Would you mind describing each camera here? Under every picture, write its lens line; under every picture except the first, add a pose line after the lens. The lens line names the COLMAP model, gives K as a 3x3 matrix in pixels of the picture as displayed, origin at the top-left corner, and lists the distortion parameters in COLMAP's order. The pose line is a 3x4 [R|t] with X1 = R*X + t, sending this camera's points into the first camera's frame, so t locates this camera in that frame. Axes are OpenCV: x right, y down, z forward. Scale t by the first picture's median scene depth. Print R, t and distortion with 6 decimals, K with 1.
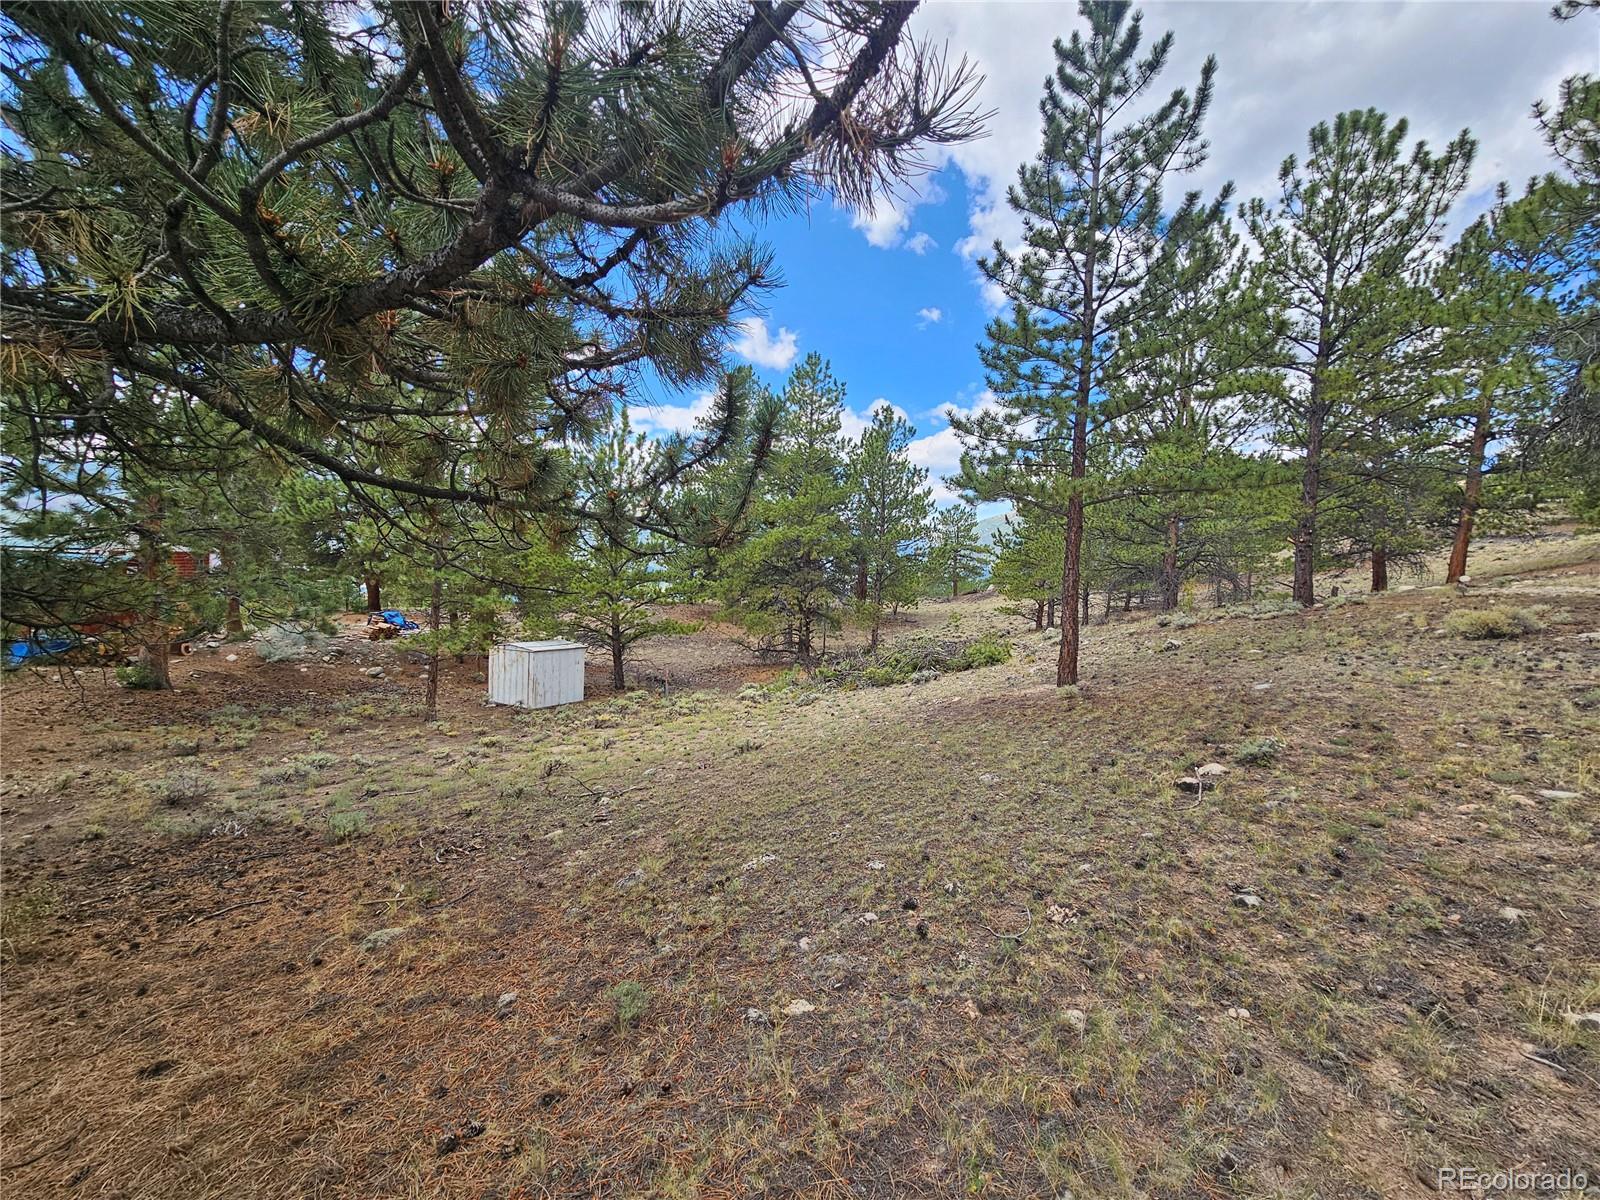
lens RADIAL K [[639.1, 0, 800.0], [0, 639.1, 600.0], [0, 0, 1]] dist [-0.000141, -0.000018]
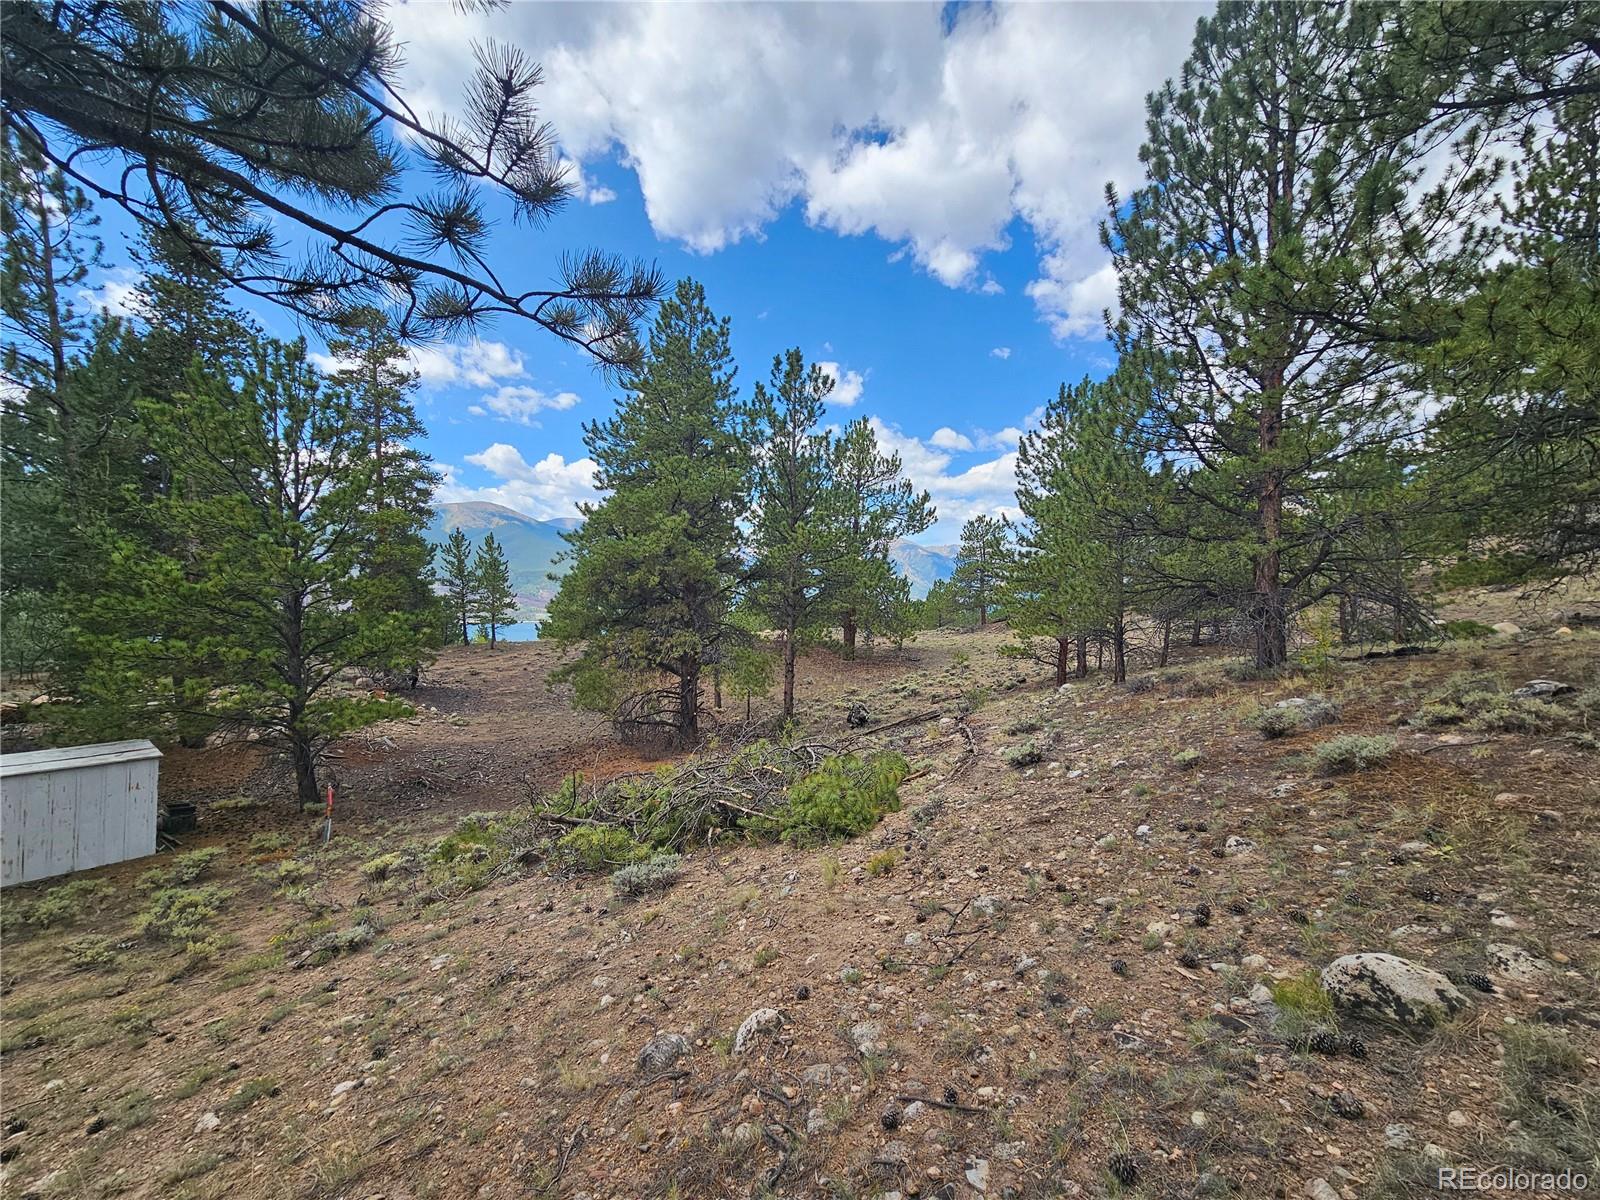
lens RADIAL K [[639.1, 0, 800.0], [0, 639.1, 600.0], [0, 0, 1]] dist [-0.000141, -0.000018]
pose [[0.996084, -0.022987, -0.085370, 0.152637], [0.019405, 0.998906, -0.042555, -0.014654], [0.086255, 0.040732, 0.995440, 0.282139]]
